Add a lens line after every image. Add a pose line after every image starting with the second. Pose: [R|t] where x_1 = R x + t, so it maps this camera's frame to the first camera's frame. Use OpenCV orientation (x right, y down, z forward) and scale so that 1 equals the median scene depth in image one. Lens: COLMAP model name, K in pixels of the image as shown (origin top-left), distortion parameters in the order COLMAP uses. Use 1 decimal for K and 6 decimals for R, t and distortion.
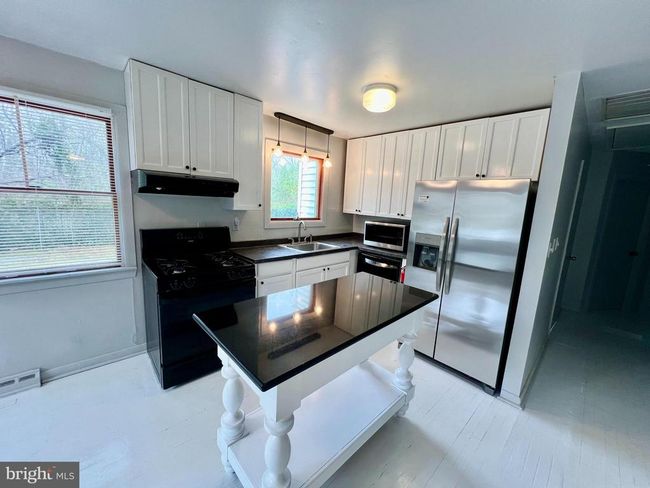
lens RADIAL K [[259.3, 0, 325.0], [0, 259.3, 244.0], [0, 0, 1]] dist [-0.002235, 0.000012]
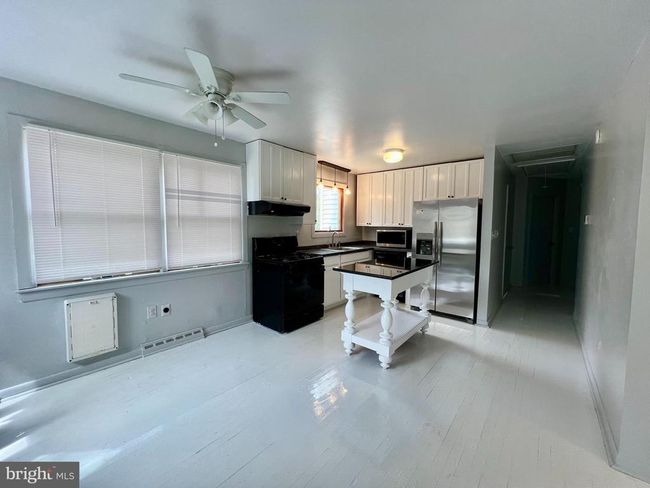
lens RADIAL K [[259.3, 0, 325.0], [0, 259.3, 244.0], [0, 0, 1]] dist [-0.002235, 0.000012]
pose [[0.992826, -0.055513, 0.105897, -0.341815], [0.064544, 0.994386, -0.083850, 0.108413], [-0.100648, 0.090083, 0.990836, -0.465554]]
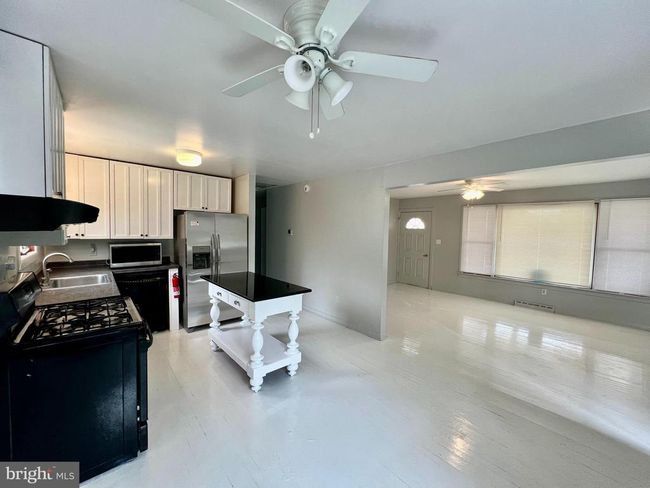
lens RADIAL K [[259.3, 0, 325.0], [0, 259.3, 244.0], [0, 0, 1]] dist [-0.002235, 0.000012]
pose [[0.011280, -0.097215, 0.995199, -0.954310], [0.148529, 0.984385, 0.094475, -0.072286], [-0.988844, 0.146750, 0.025543, 0.208046]]
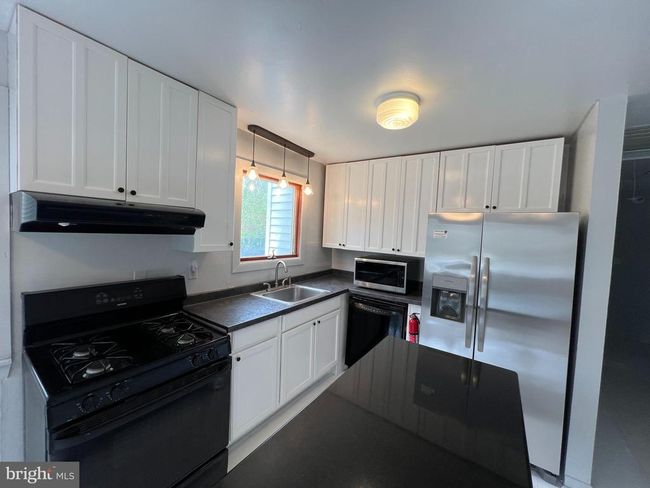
lens RADIAL K [[259.3, 0, 325.0], [0, 259.3, 244.0], [0, 0, 1]] dist [-0.002235, 0.000012]
pose [[0.979520, -0.018344, 0.200509, -0.129961], [0.039176, 0.994173, -0.100428, -0.062010], [-0.197498, 0.106227, 0.974531, 0.226958]]
